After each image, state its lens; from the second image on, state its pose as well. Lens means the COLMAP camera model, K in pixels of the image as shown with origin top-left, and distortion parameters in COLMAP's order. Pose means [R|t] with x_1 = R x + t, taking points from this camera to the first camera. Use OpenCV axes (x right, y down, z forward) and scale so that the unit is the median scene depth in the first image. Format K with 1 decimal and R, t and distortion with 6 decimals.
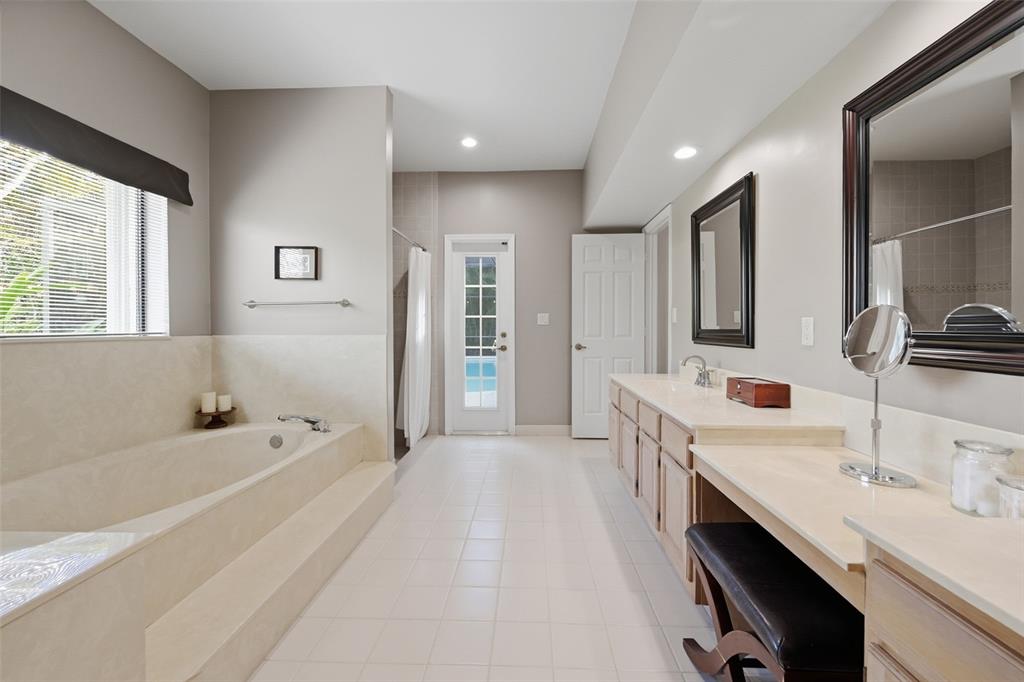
lens RADIAL K [[412.1, 0, 512.0], [0, 412.1, 341.0], [0, 0, 1]] dist [-0.000407, -0.000069]
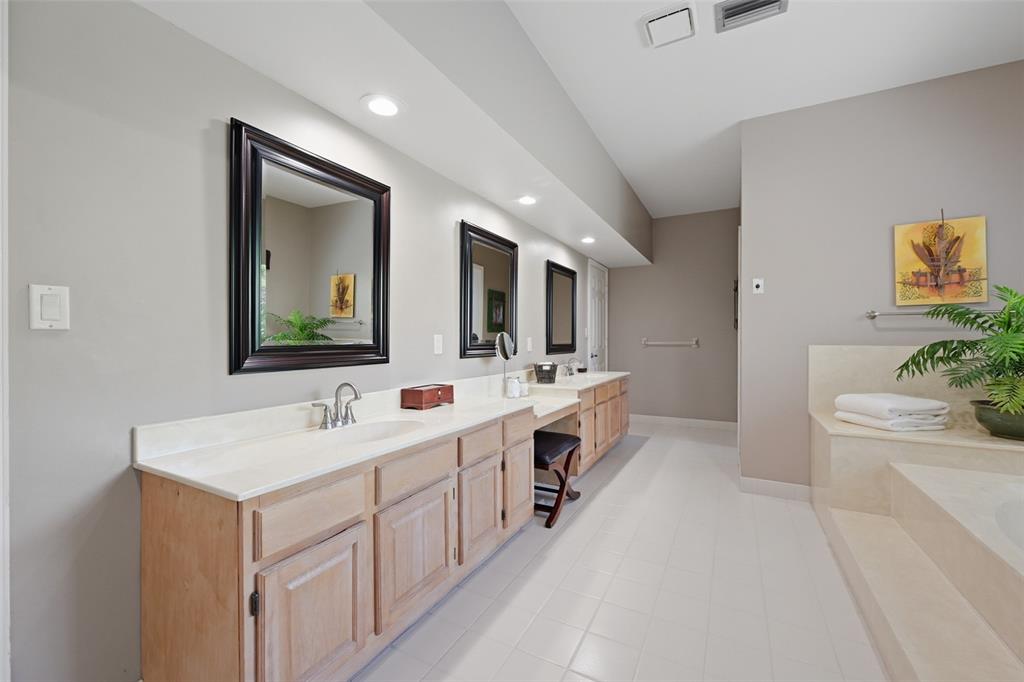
lens RADIAL K [[412.1, 0, 512.0], [0, 412.1, 341.0], [0, 0, 1]] dist [-0.000407, -0.000069]
pose [[-0.899125, -0.005916, 0.437652, -0.154158], [0.007664, 0.999543, 0.029256, -0.076643], [-0.437625, 0.029659, -0.898668, 2.180761]]
